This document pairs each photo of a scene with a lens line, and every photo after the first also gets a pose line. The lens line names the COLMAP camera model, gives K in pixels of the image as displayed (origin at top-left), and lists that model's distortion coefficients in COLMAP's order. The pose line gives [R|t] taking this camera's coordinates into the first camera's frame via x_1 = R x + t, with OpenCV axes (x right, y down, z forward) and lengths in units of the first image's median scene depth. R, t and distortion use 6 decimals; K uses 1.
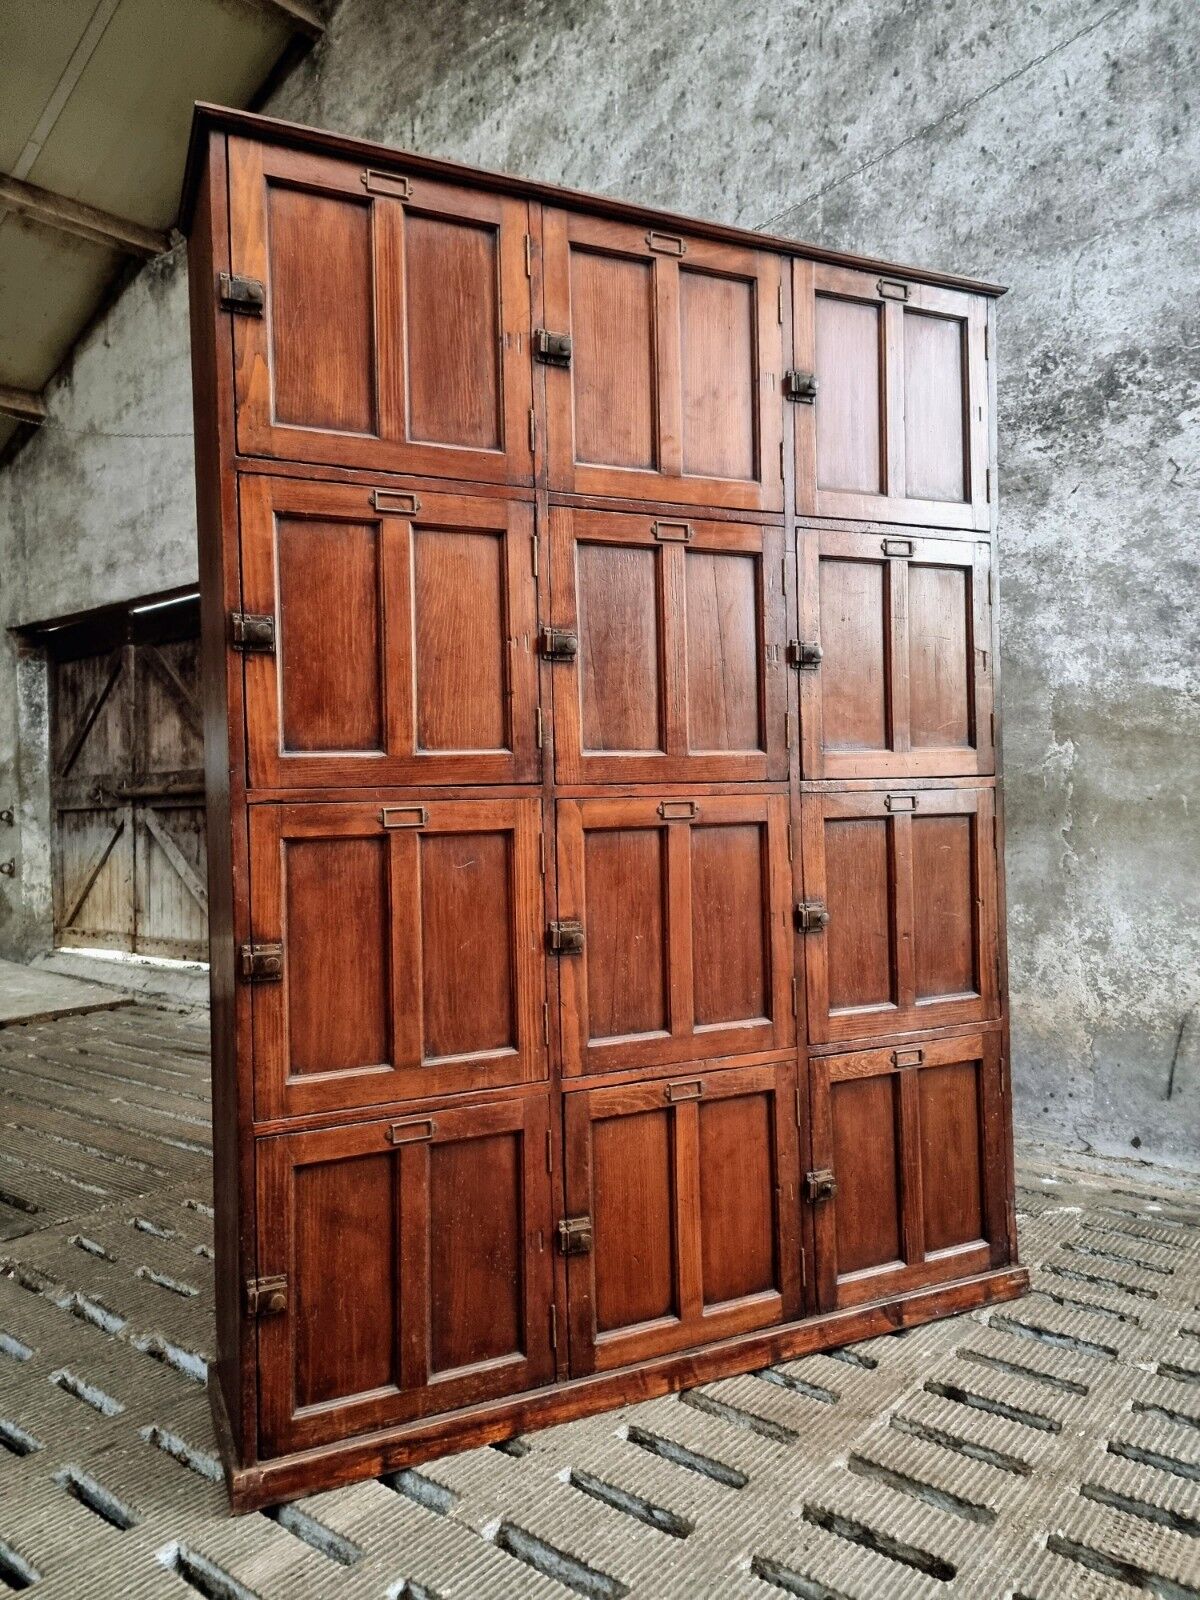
lens RADIAL K [[1112.8, 0, 603.3], [0, 1112.8, 790.0], [0, 0, 1]] dist [0.076754, -0.071071]
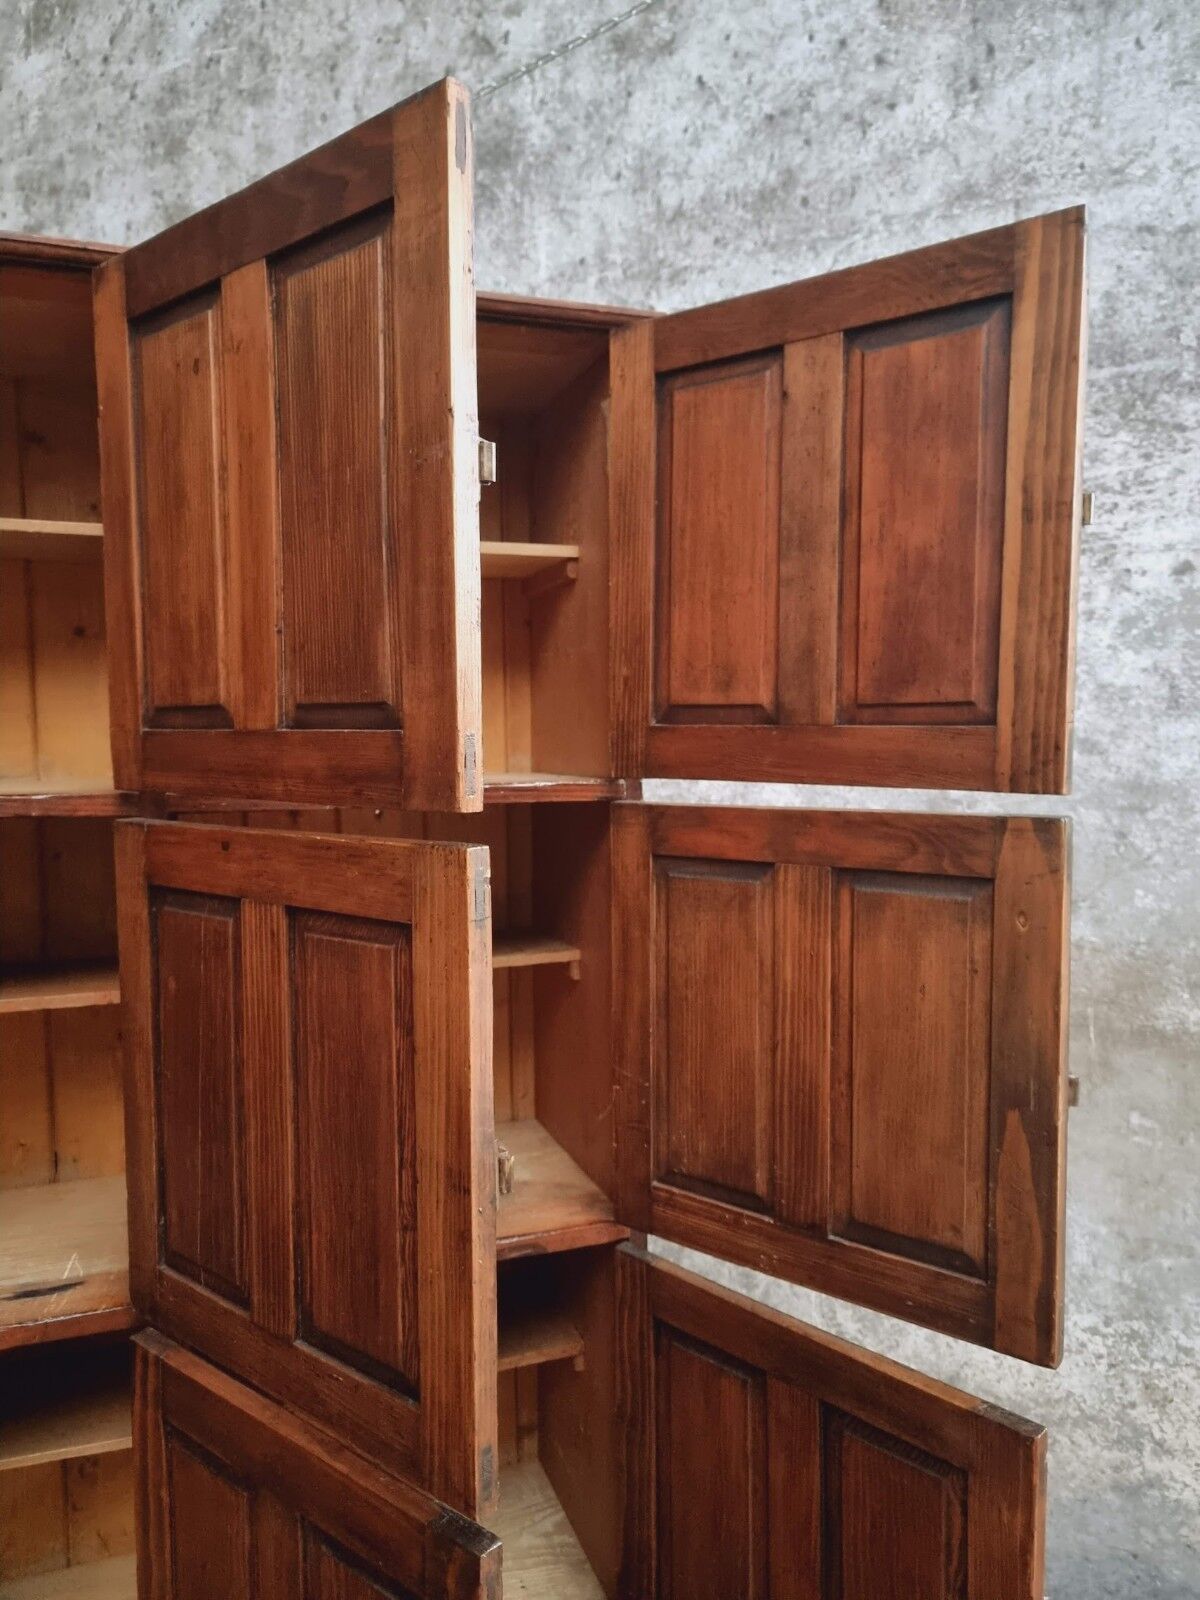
lens RADIAL K [[1061.6, 0, 613.7], [0, 1061.6, 794.6], [0, 0, 1]] dist [0.055427, -0.048824]
pose [[0.973217, -0.000493, 0.229888, 0.149089], [-0.011953, 0.998537, 0.052742, -0.190374], [-0.229578, -0.054077, 0.971787, 0.399548]]
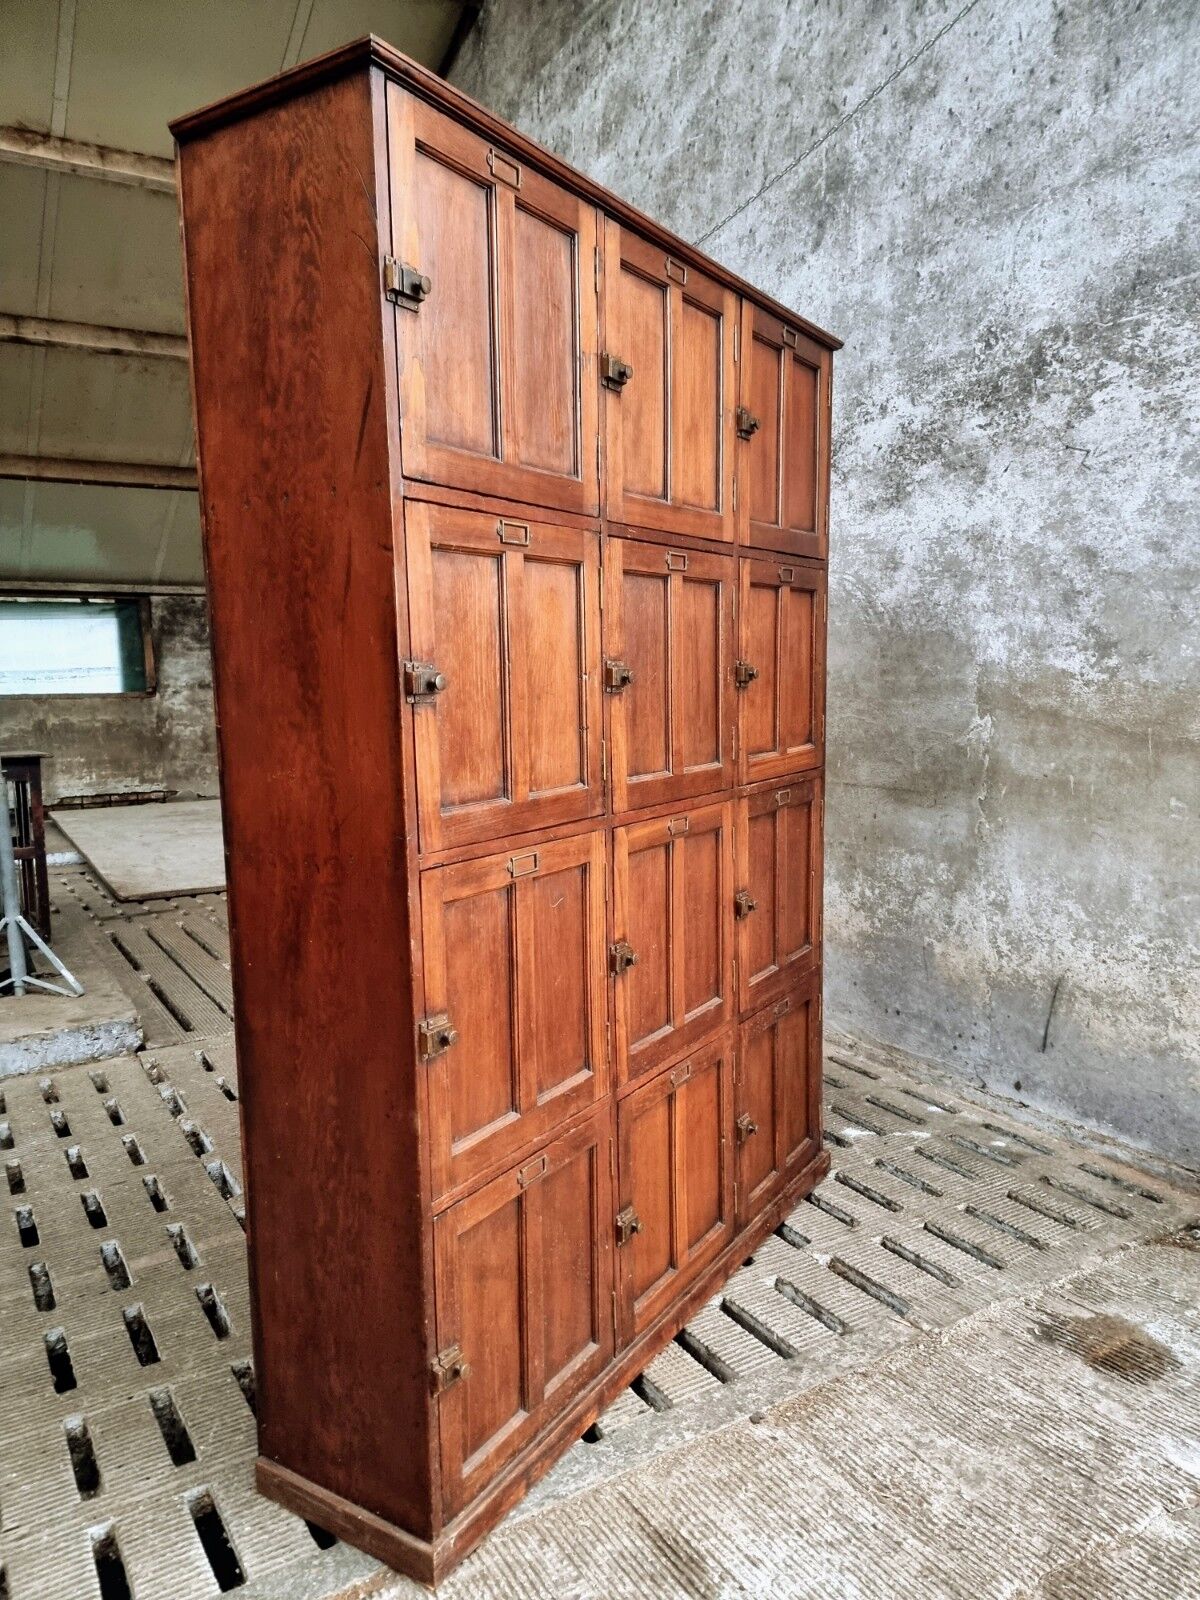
lens RADIAL K [[1112.8, 0, 596.4], [0, 1112.8, 812.1], [0, 0, 1]] dist [0.076754, -0.071071]
pose [[0.942237, 0.051035, -0.331035, 0.429740], [-0.003533, 0.989783, 0.142537, -0.104625], [0.334928, -0.133135, 0.932791, -0.119328]]
